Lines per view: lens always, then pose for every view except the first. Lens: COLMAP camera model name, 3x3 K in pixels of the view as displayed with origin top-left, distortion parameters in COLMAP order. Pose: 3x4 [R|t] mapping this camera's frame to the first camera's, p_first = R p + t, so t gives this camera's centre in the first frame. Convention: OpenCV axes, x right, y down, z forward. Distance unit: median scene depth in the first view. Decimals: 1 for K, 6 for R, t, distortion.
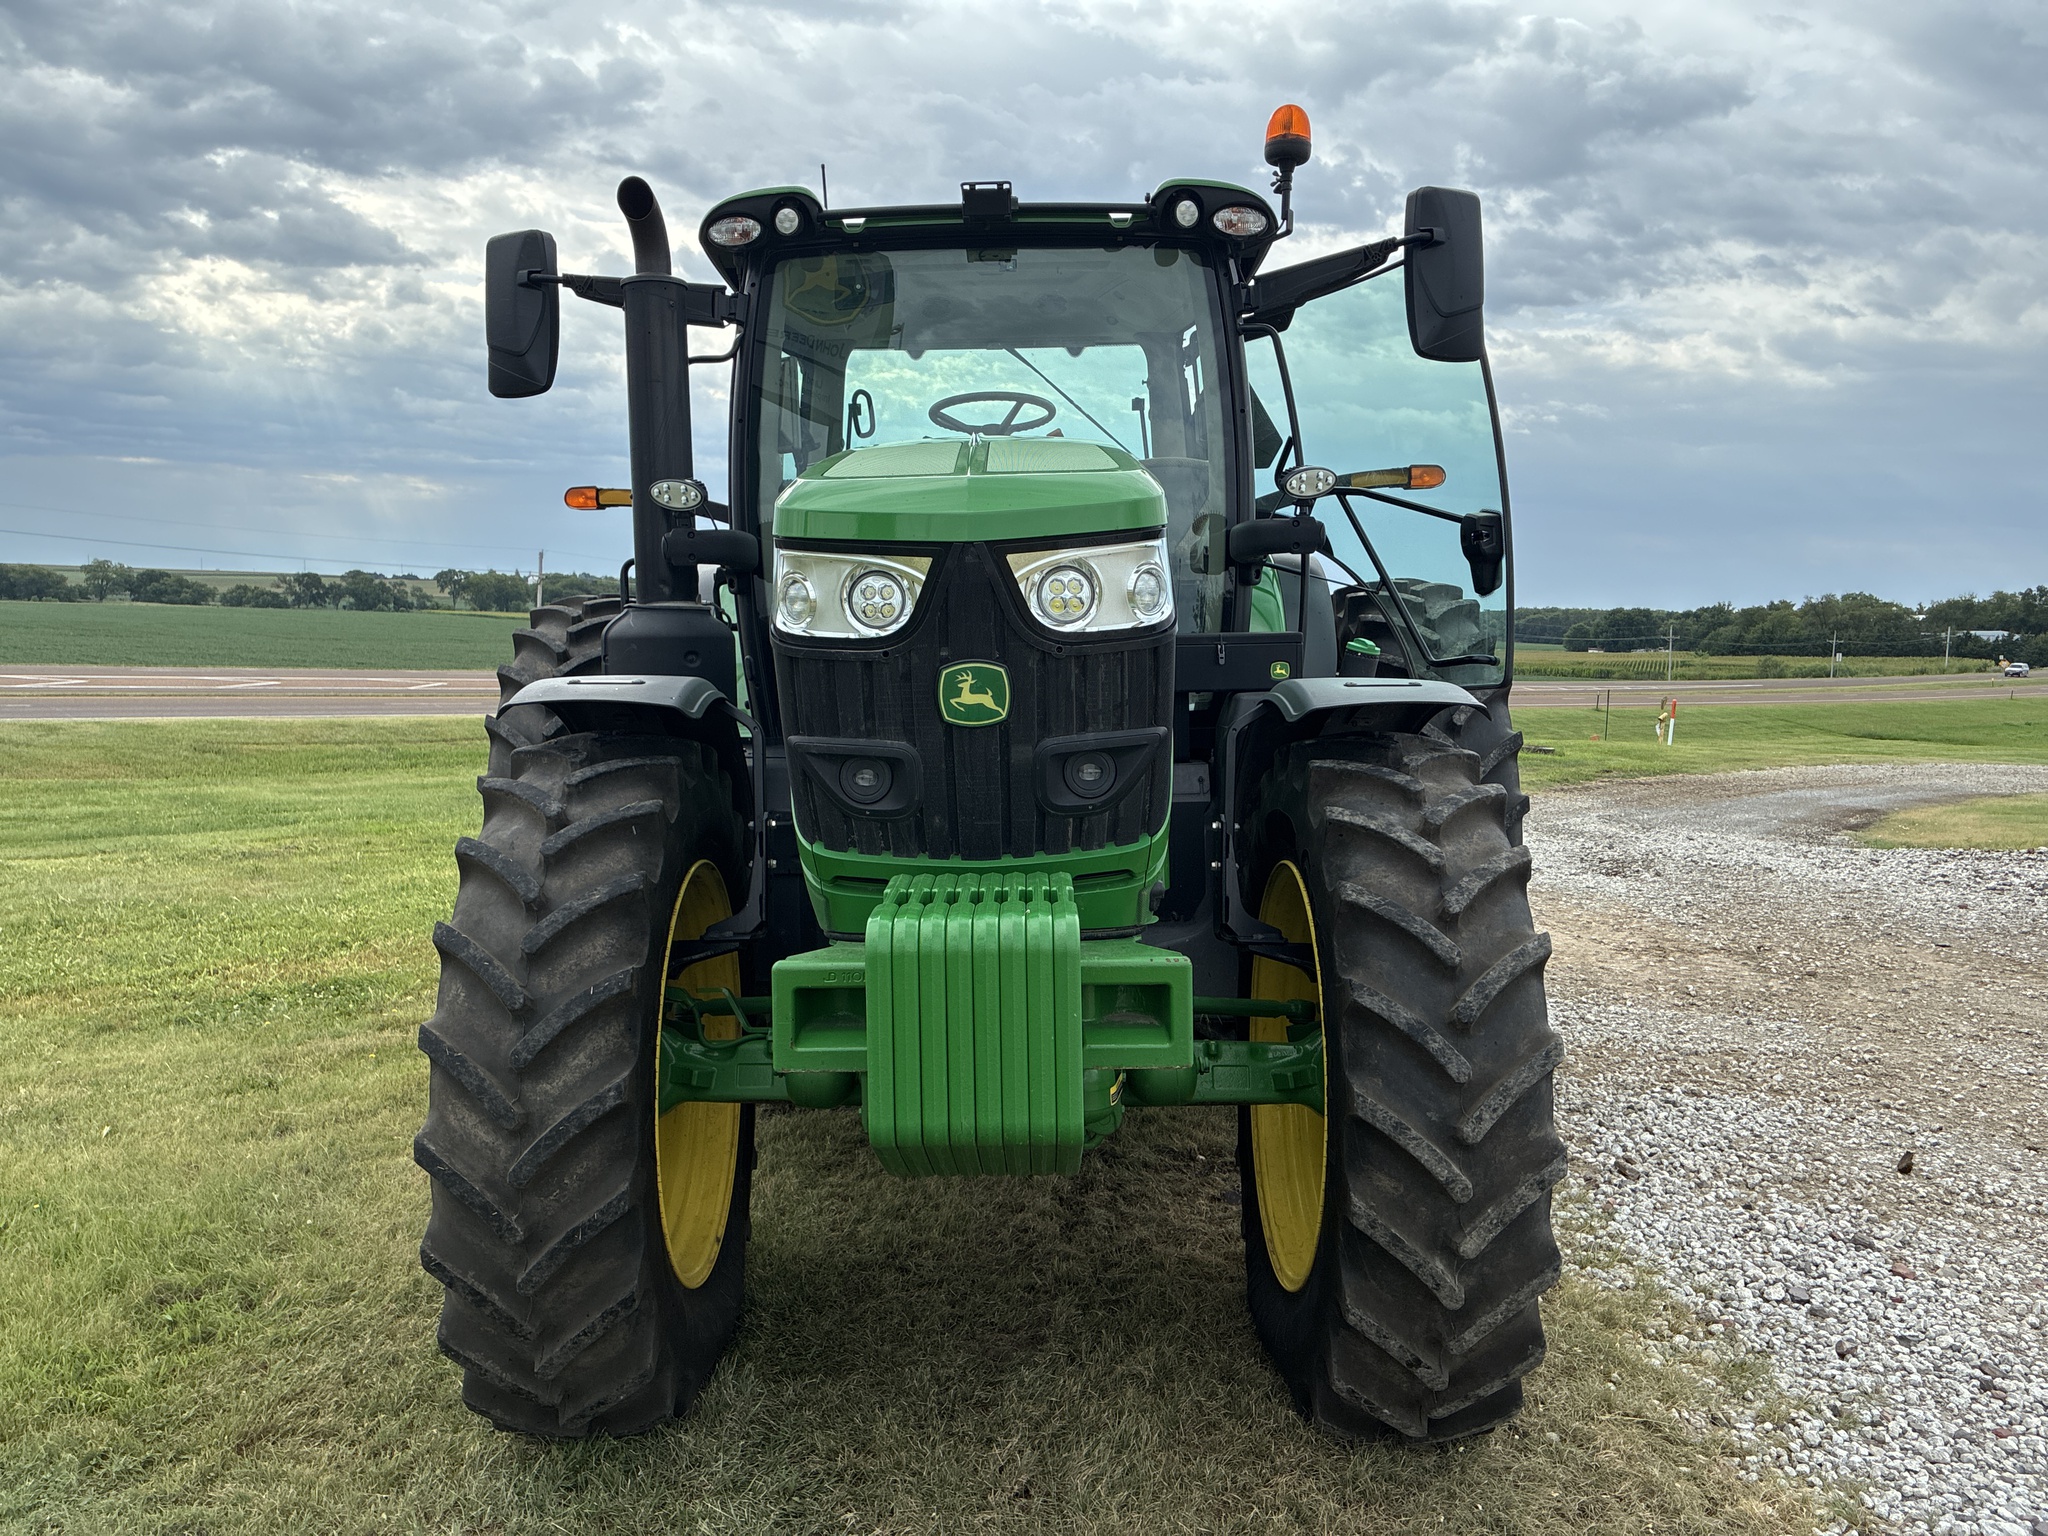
lens RADIAL K [[1541.6, 0, 1008.5], [0, 1541.6, 758.2], [0, 0, 1]] dist [0.057397, -0.076749]
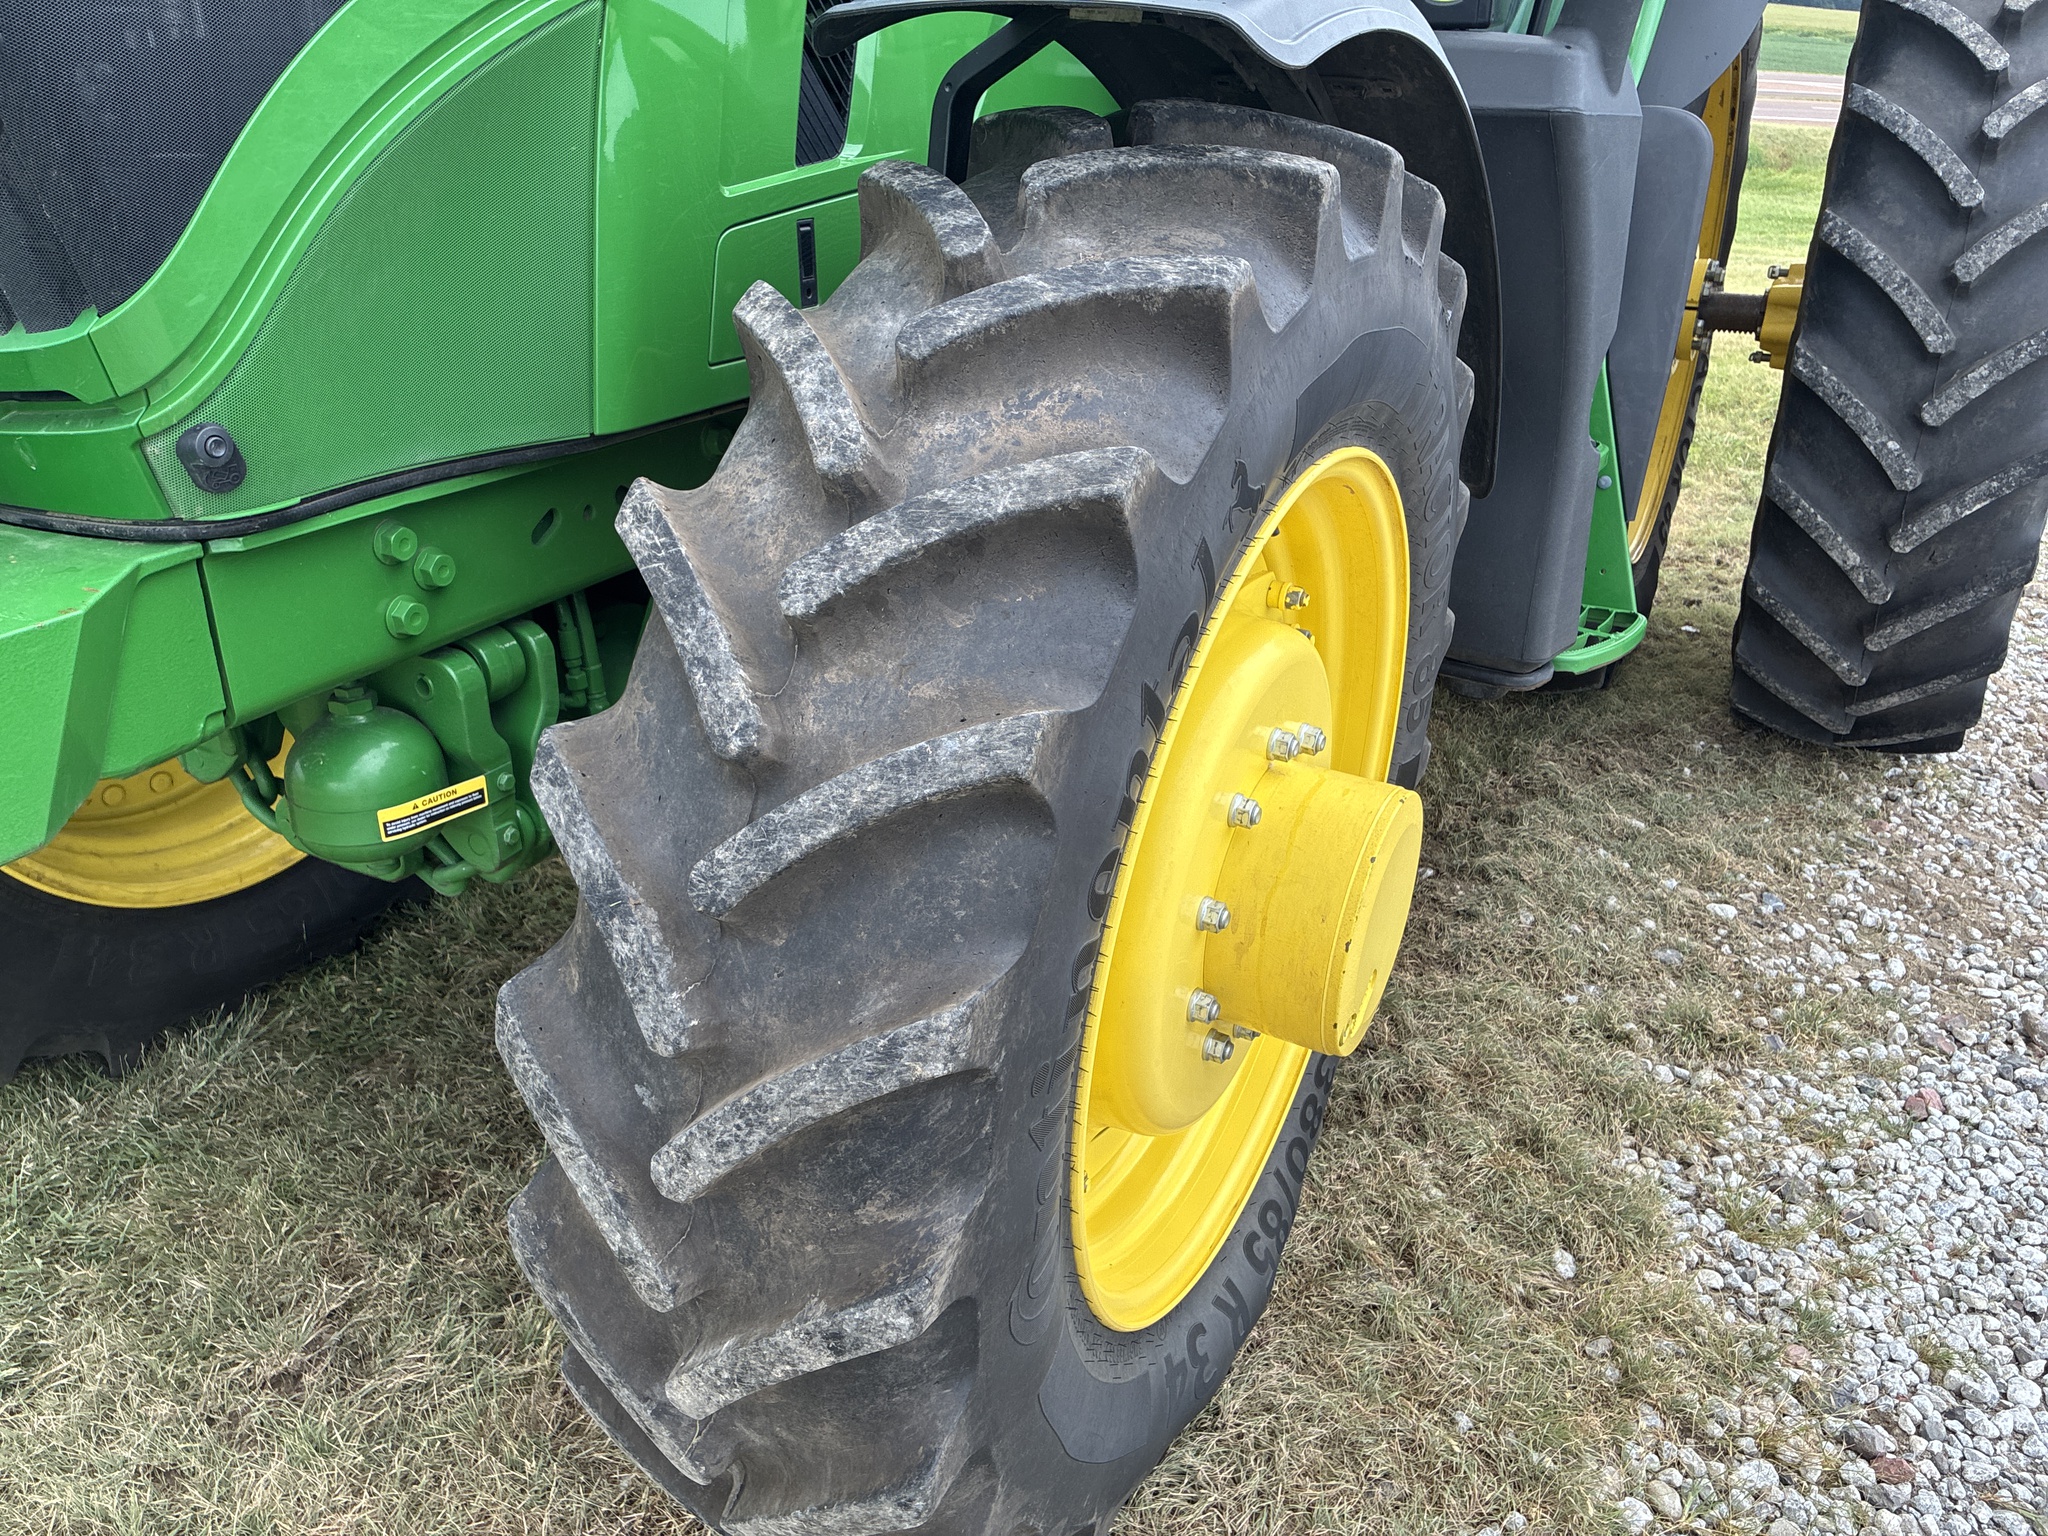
lens RADIAL K [[1541.6, 0, 1024.2], [0, 1541.6, 752.8], [0, 0, 1]] dist [0.057397, -0.076749]
pose [[0.887763, 0.214591, -0.407219, 0.504990], [-0.055448, 0.928094, 0.368194, -0.007289], [0.456949, -0.304289, 0.835826, 0.731013]]
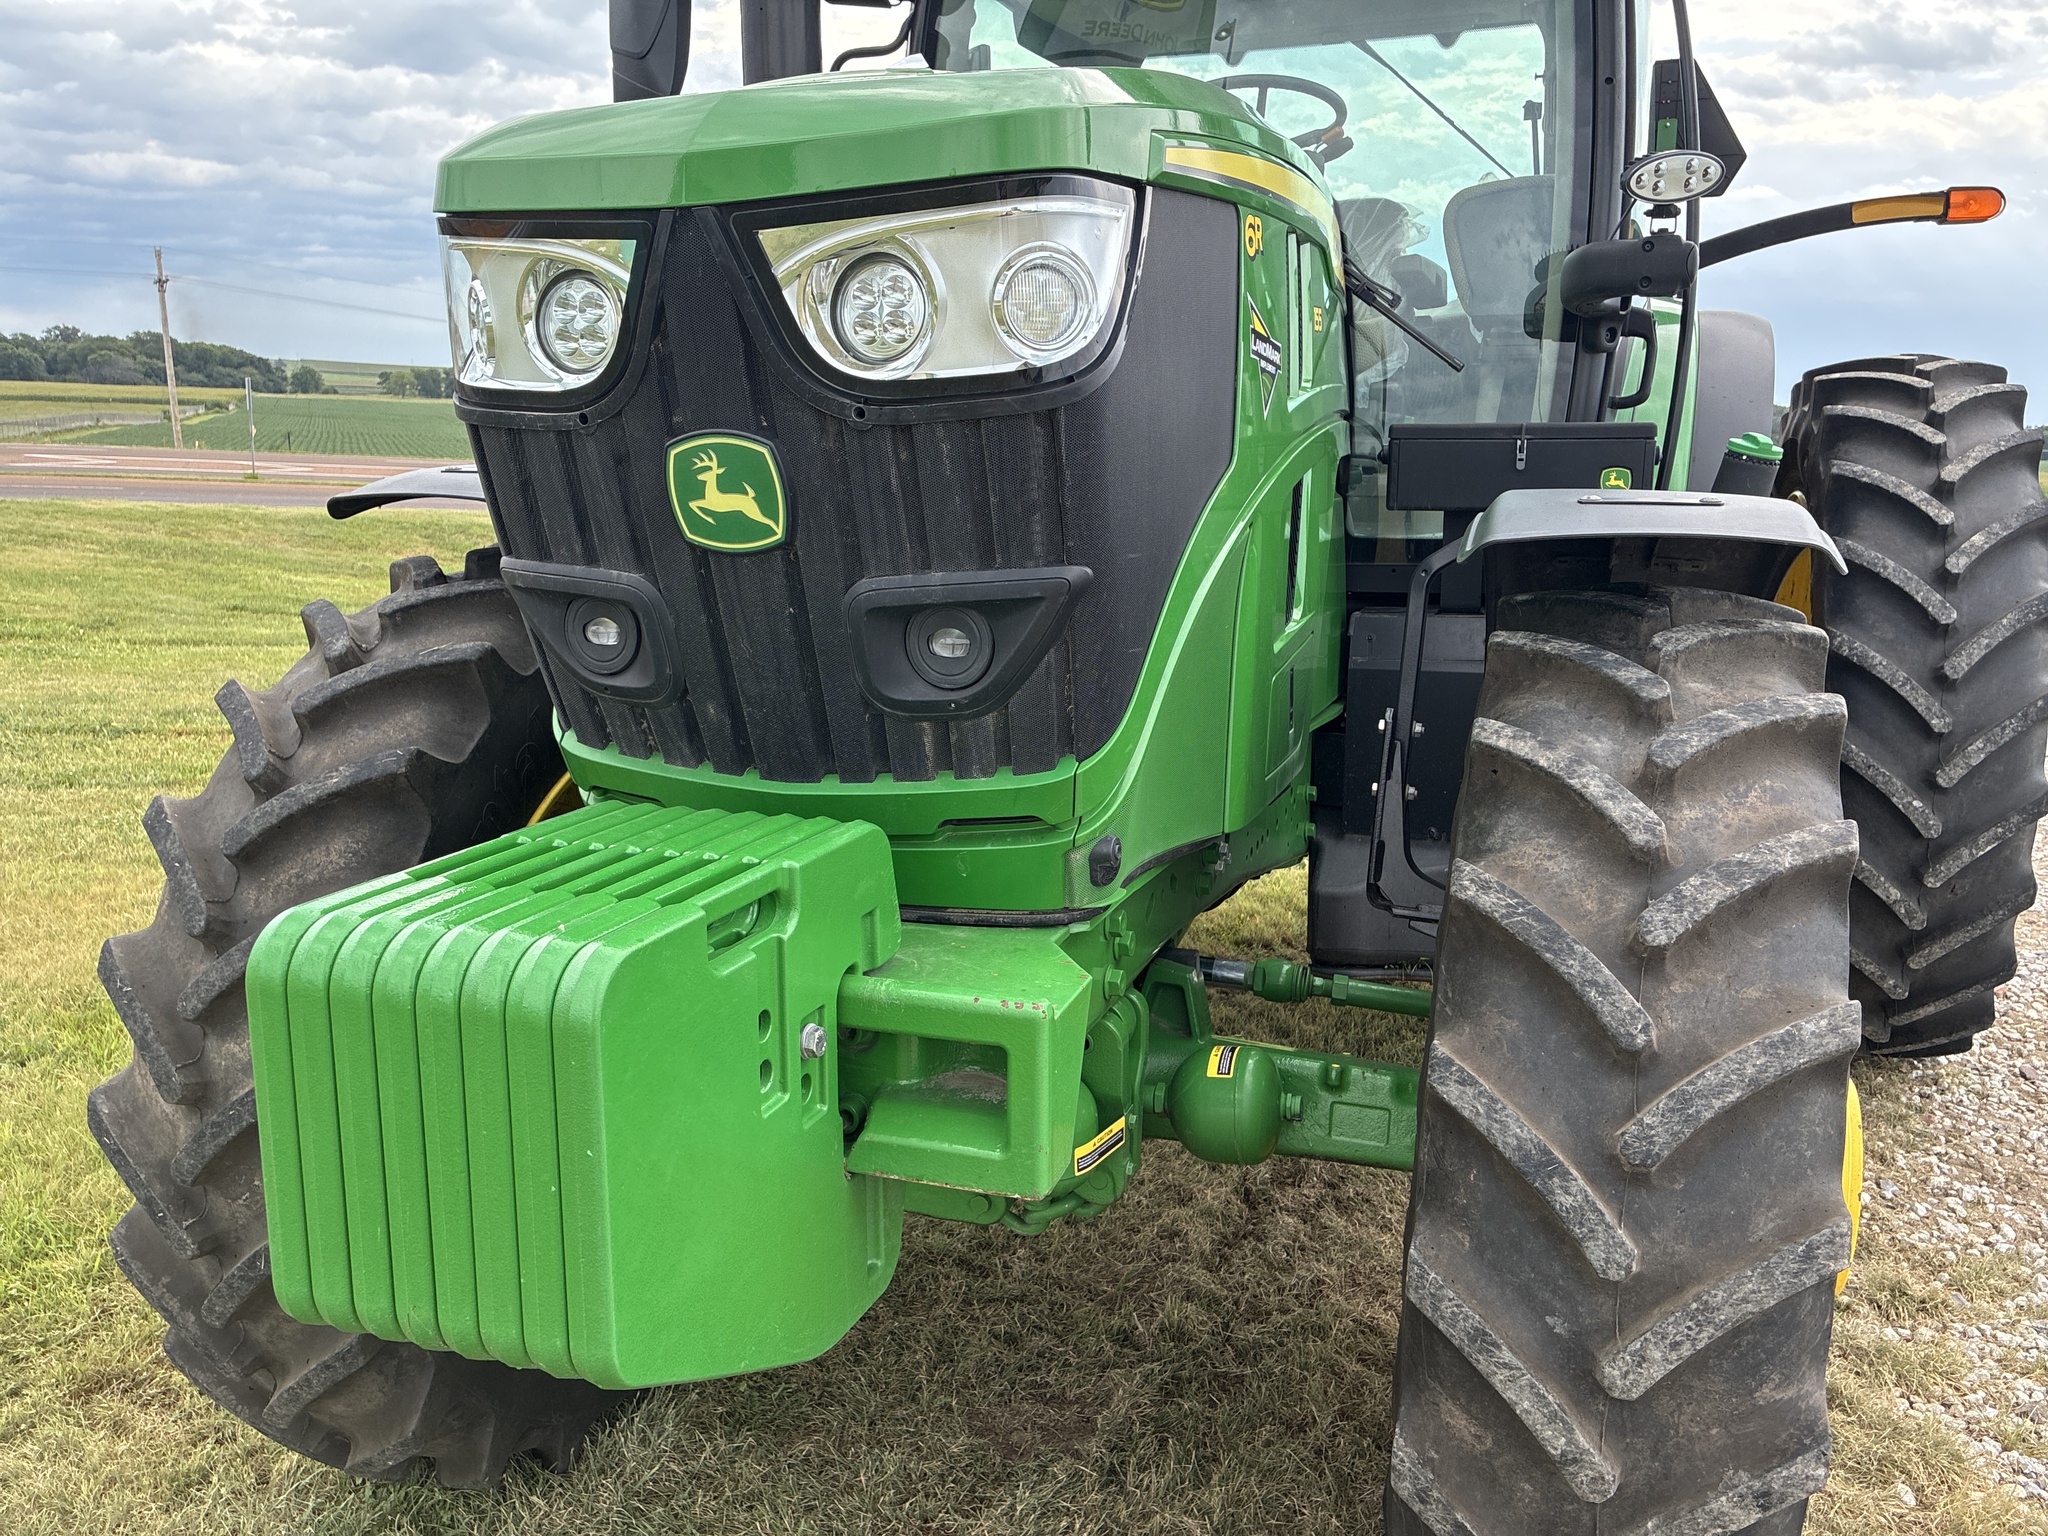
lens RADIAL K [[1541.6, 0, 1057.3], [0, 1541.6, 758.0], [0, 0, 1]] dist [0.057397, -0.076749]
pose [[0.951180, 0.075466, -0.299267, 0.254321], [-0.039636, 0.991484, 0.124047, -0.019691], [0.306080, -0.106129, 0.946072, 0.465060]]
